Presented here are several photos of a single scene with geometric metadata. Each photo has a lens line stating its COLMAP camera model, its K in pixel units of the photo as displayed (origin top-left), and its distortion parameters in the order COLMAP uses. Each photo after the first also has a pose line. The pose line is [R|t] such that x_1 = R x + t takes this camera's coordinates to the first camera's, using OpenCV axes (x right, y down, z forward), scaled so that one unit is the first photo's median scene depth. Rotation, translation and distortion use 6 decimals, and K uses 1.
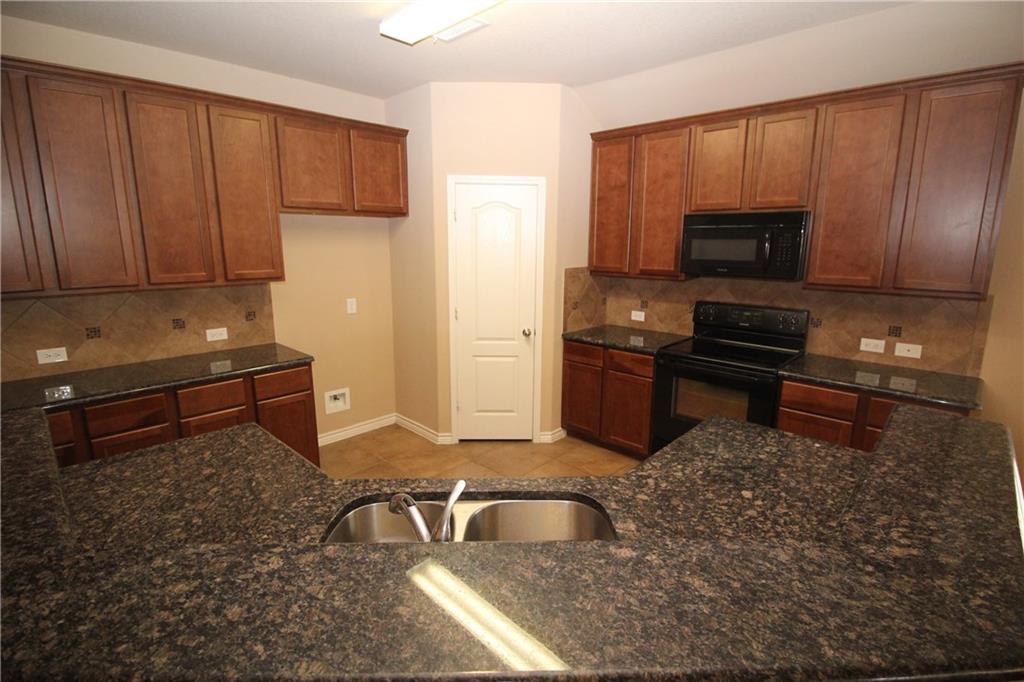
lens RADIAL K [[480.0, 0, 518.1], [0, 480.0, 340.2], [0, 0, 1]] dist [-0.007967, -0.005792]
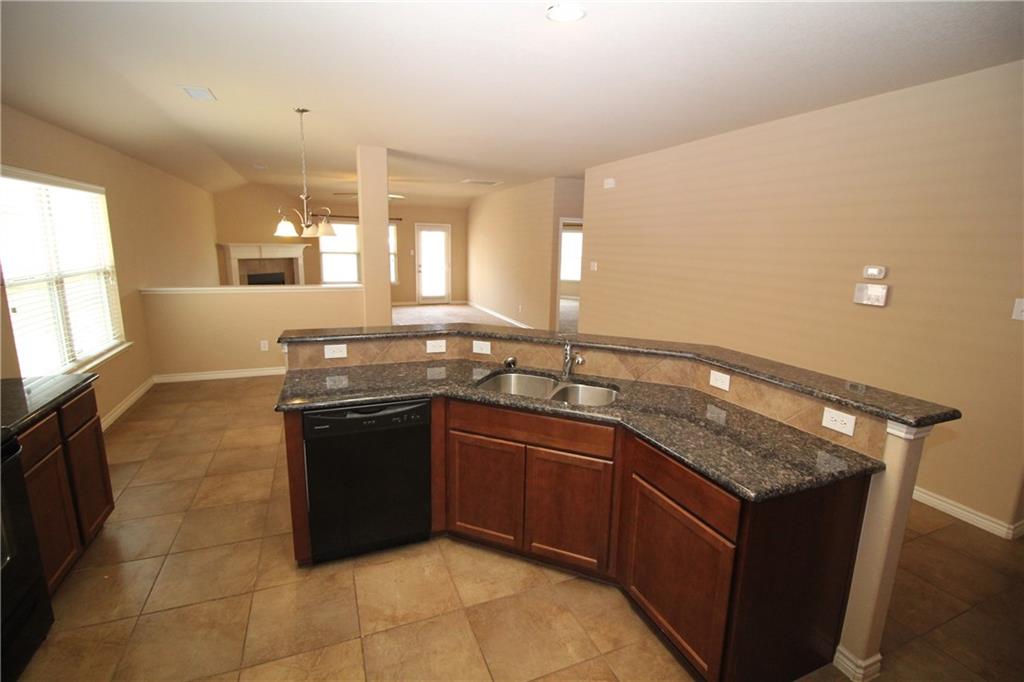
lens RADIAL K [[480.0, 0, 519.2], [0, 480.0, 340.4], [0, 0, 1]] dist [-0.007967, -0.005792]
pose [[-0.915945, -0.102943, 0.387876, -0.301916], [0.056970, 0.923394, 0.379601, -0.224253], [-0.397239, 0.369791, -0.839914, 1.058509]]
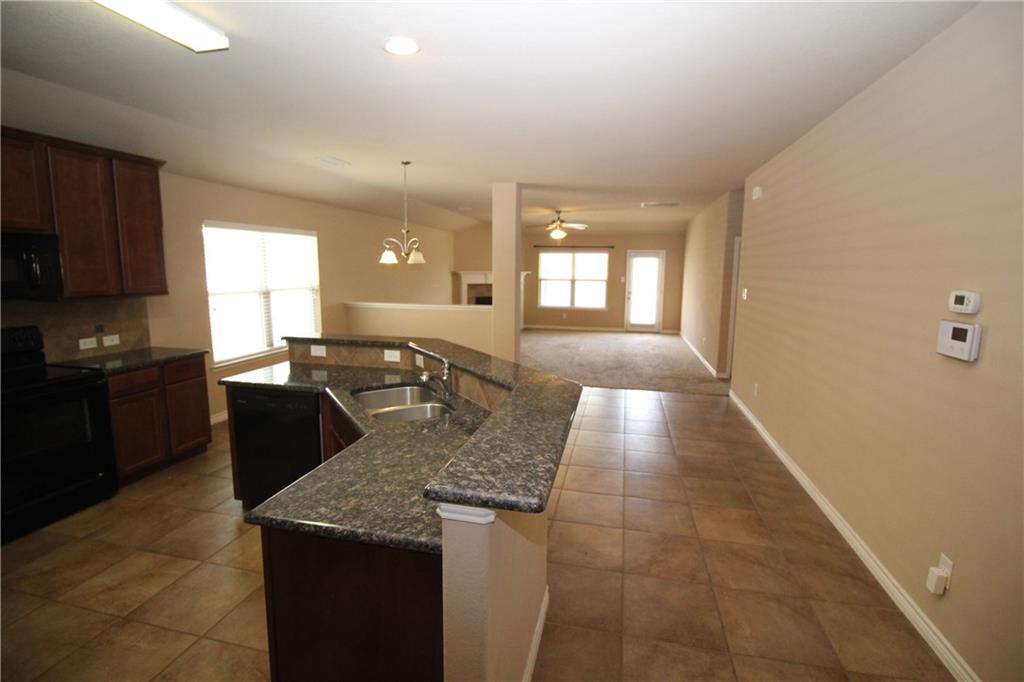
lens RADIAL K [[480.0, 0, 515.7], [0, 480.0, 338.9], [0, 0, 1]] dist [-0.007967, -0.005792]
pose [[-0.512305, -0.134435, 0.848216, -0.833679], [0.164611, 0.953988, 0.250621, -0.119198], [-0.842880, 0.268020, -0.466603, 0.579121]]
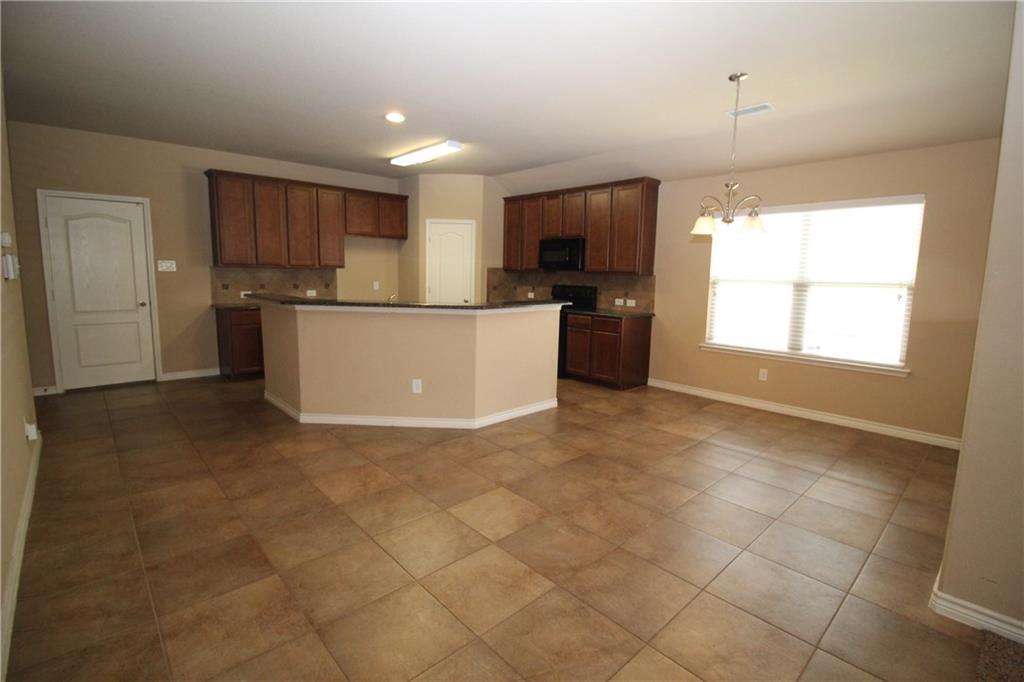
lens RADIAL K [[480.0, 0, 517.2], [0, 480.0, 338.3], [0, 0, 1]] dist [-0.007967, -0.005792]
pose [[0.997855, 0.025146, -0.060433, 0.394787], [-0.029180, 0.997339, -0.066814, 0.296248], [0.058592, 0.068434, 0.995934, -1.010205]]
